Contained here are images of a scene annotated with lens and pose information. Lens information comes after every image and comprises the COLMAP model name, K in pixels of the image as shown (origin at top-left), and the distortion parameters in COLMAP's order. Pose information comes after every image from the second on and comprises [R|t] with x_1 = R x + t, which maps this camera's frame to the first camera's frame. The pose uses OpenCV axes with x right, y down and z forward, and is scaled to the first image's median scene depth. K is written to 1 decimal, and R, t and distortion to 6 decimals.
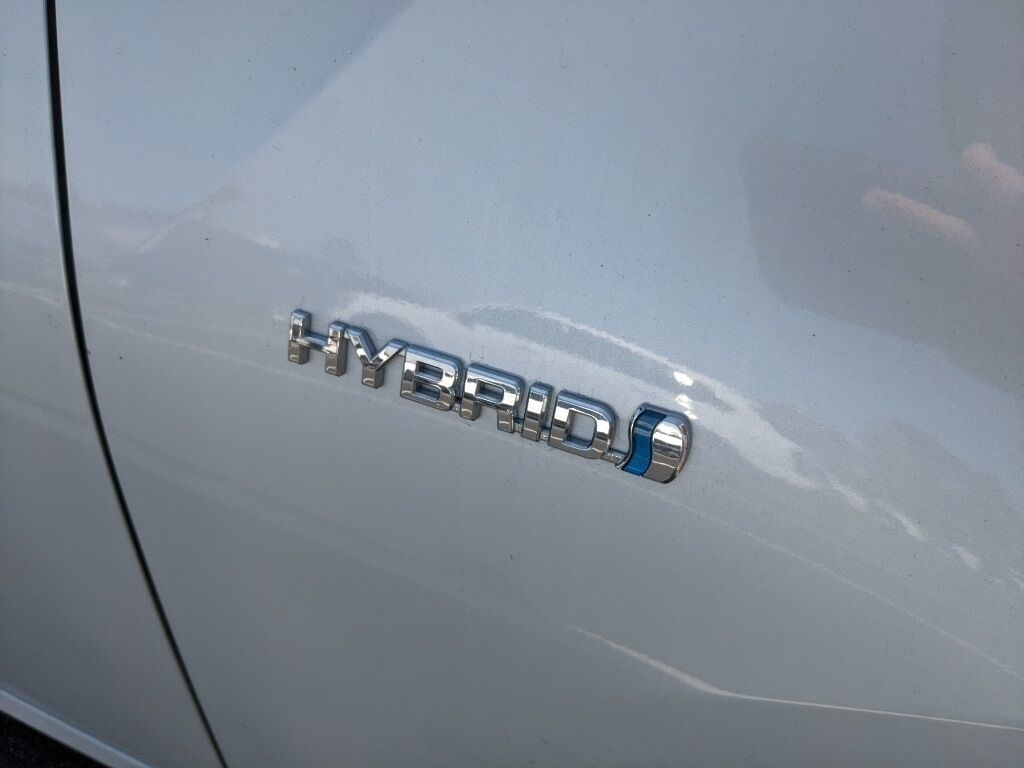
lens RADIAL K [[890.9, 0, 551.3], [0, 890.9, 404.2], [0, 0, 1]] dist [0.087447, -0.132898]
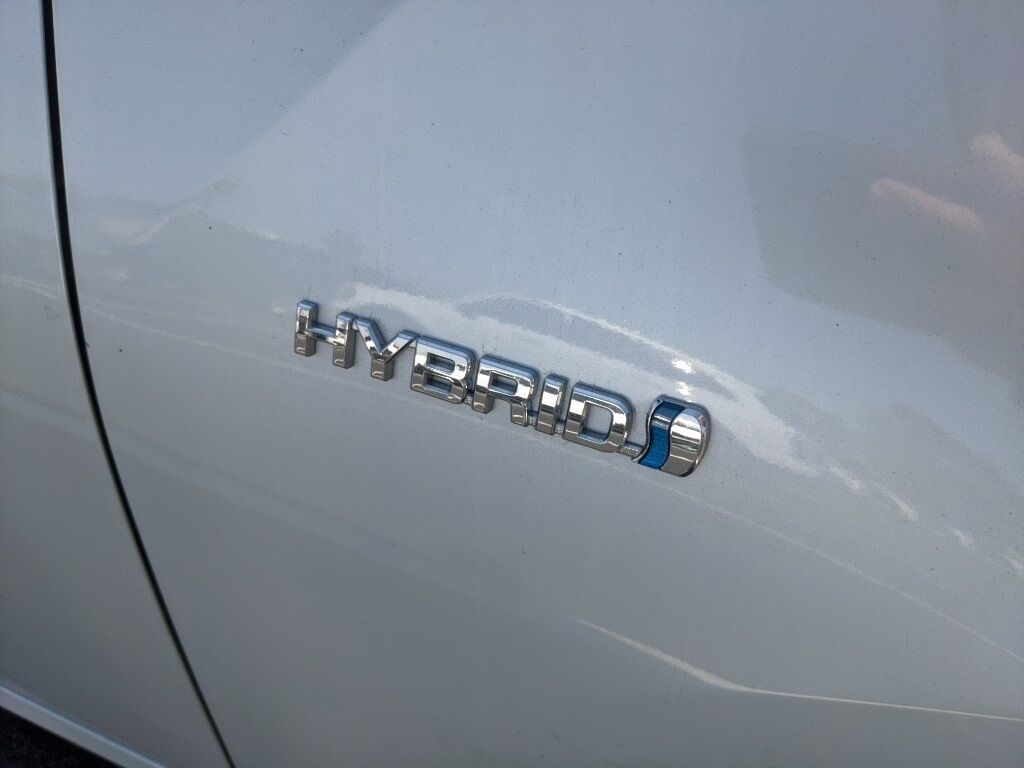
lens RADIAL K [[807.0, 0, 519.9], [0, 807.0, 384.8], [0, 0, 1]] dist [0.050831, -0.084406]
pose [[0.999840, -0.005521, 0.017040, -0.065344], [0.005450, 0.999976, 0.004189, -0.016746], [-0.017062, -0.004096, 0.999846, 0.123216]]
